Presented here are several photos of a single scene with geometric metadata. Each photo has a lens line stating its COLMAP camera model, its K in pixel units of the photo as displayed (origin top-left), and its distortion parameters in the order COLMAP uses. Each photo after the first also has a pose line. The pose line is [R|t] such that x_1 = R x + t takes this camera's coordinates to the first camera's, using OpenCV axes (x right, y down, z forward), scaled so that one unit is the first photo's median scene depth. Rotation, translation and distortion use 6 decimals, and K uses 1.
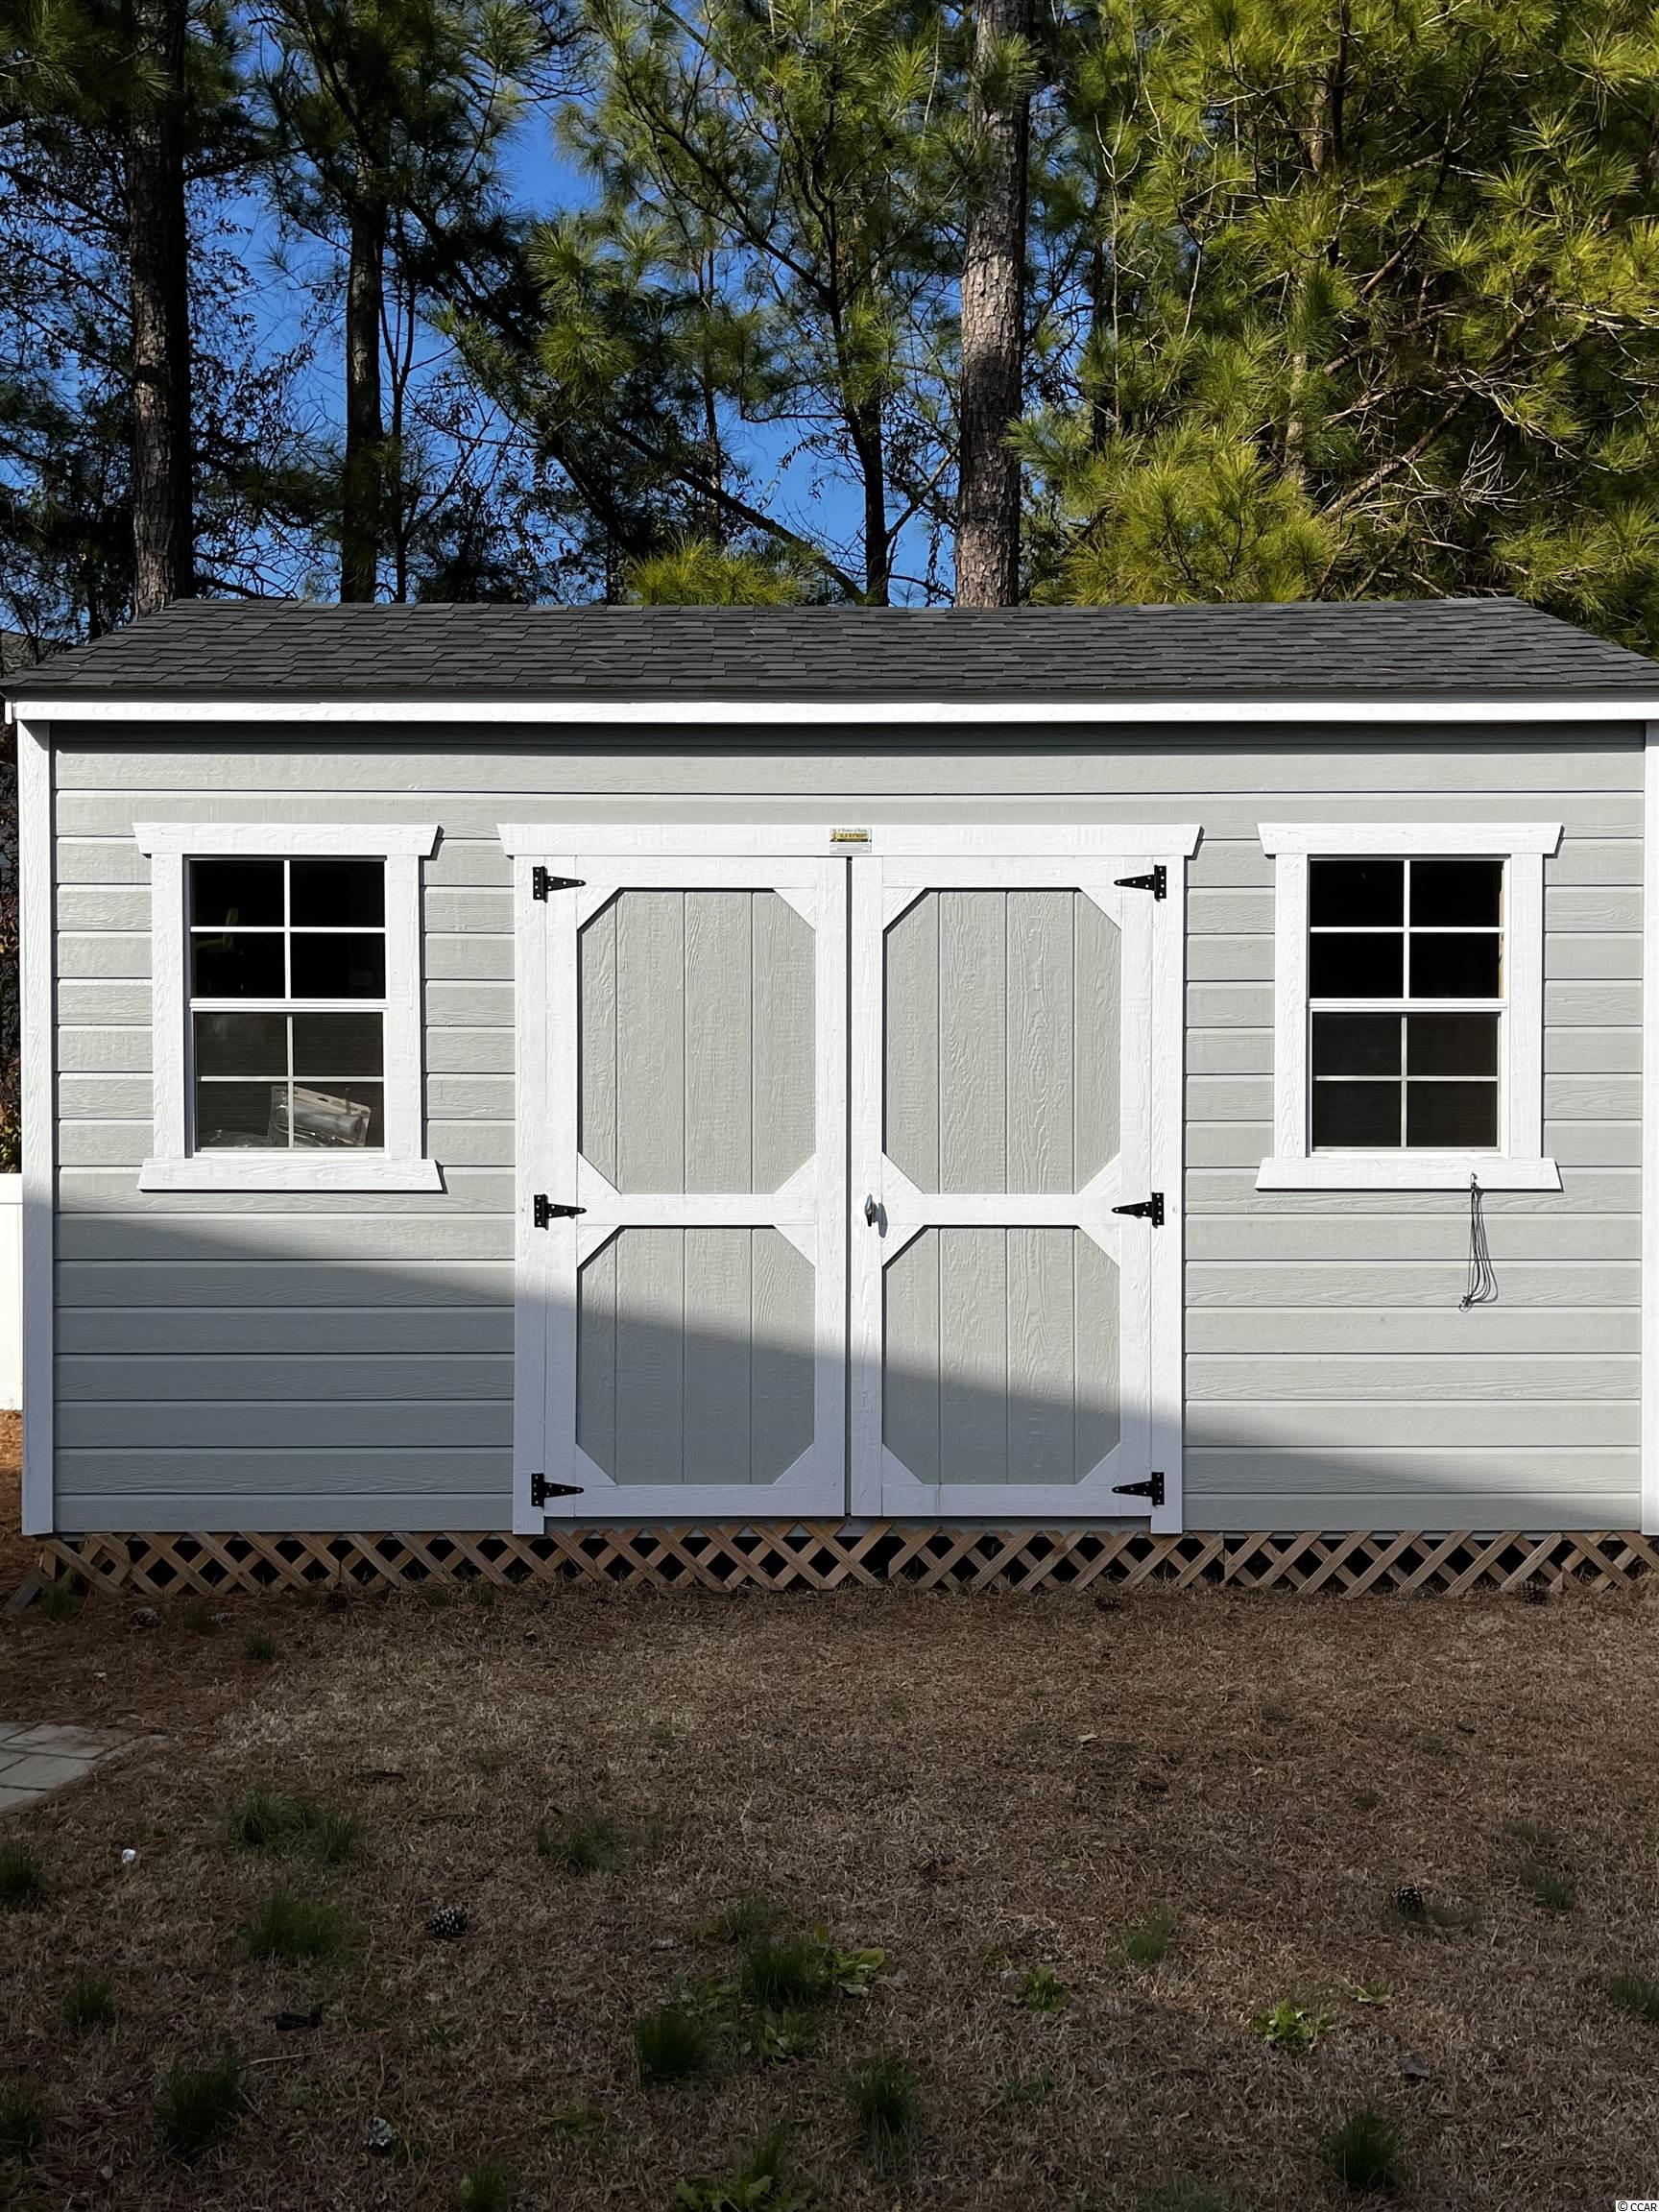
lens RADIAL K [[2712.7, 0, 829.5], [0, 2712.7, 1144.4], [0, 0, 1]] dist [0.131362, -0.007242]
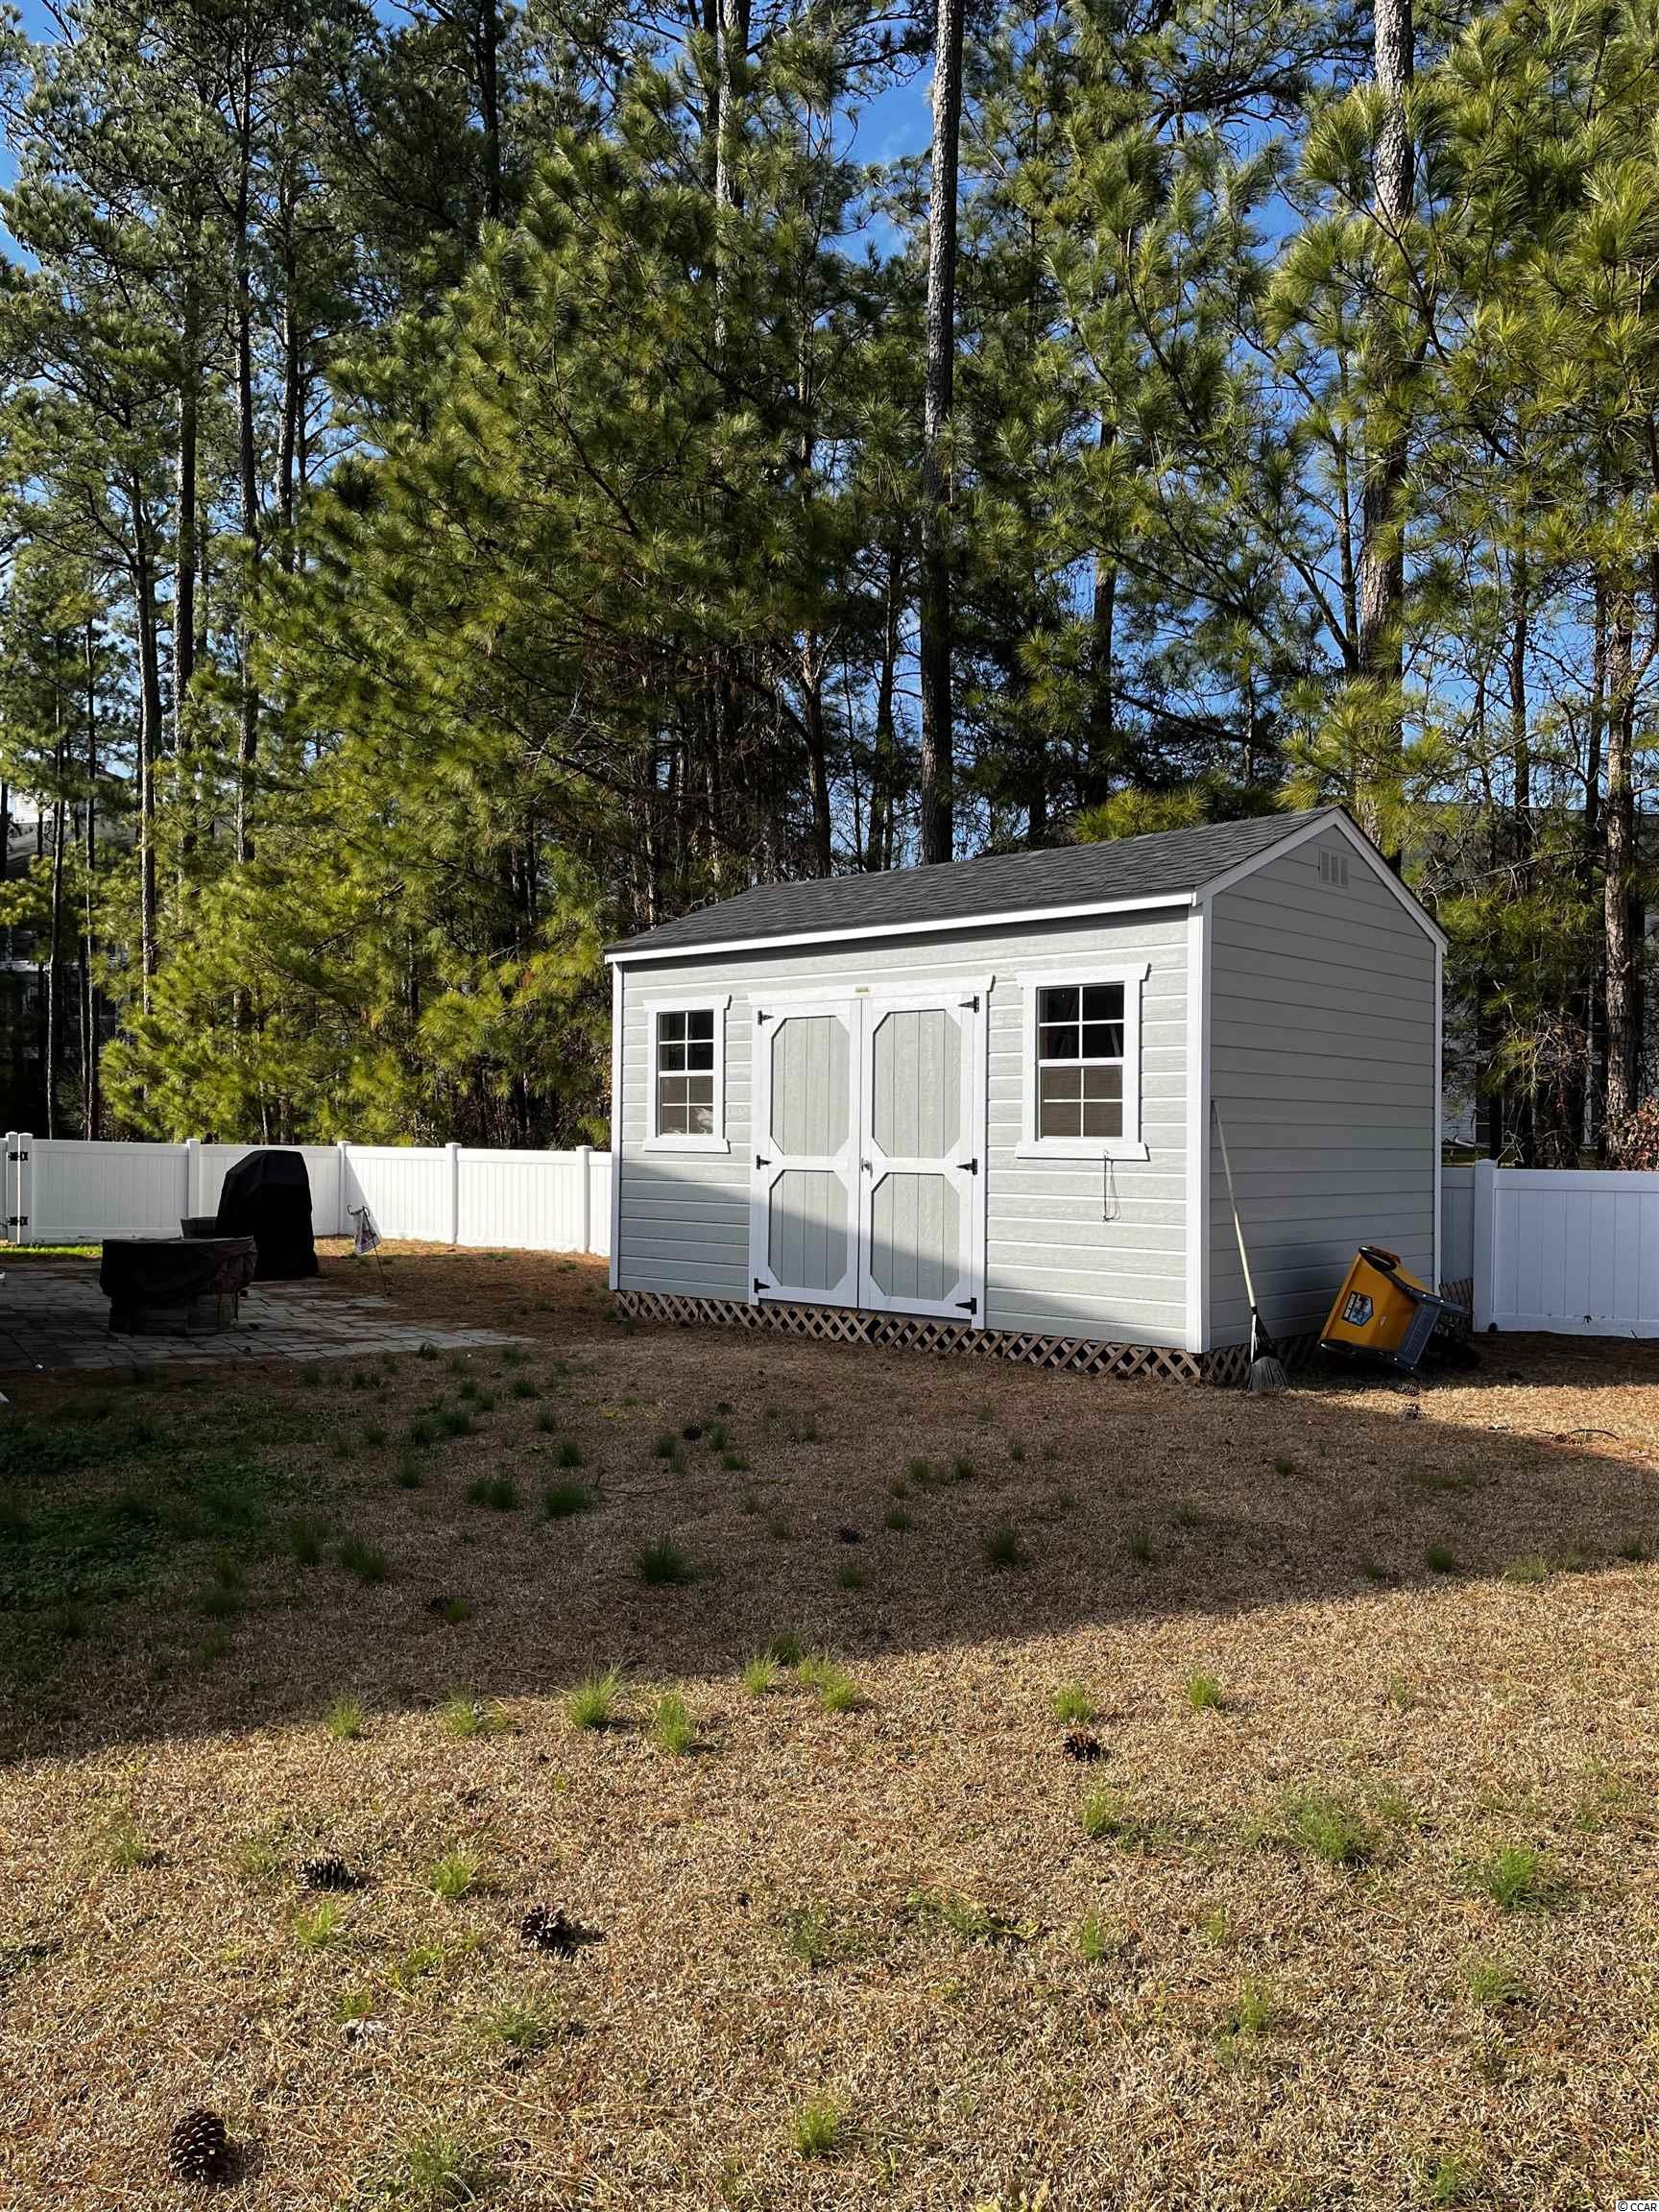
lens RADIAL K [[1732.7, 0, 832.3], [0, 1732.7, 1094.8], [0, 0, 1]] dist [0.097080, 0.002513]
pose [[0.724404, -0.010143, -0.689301, 0.928533], [-0.007038, 0.999731, -0.022107, -0.000253], [0.689339, 0.020866, 0.724138, -0.001336]]
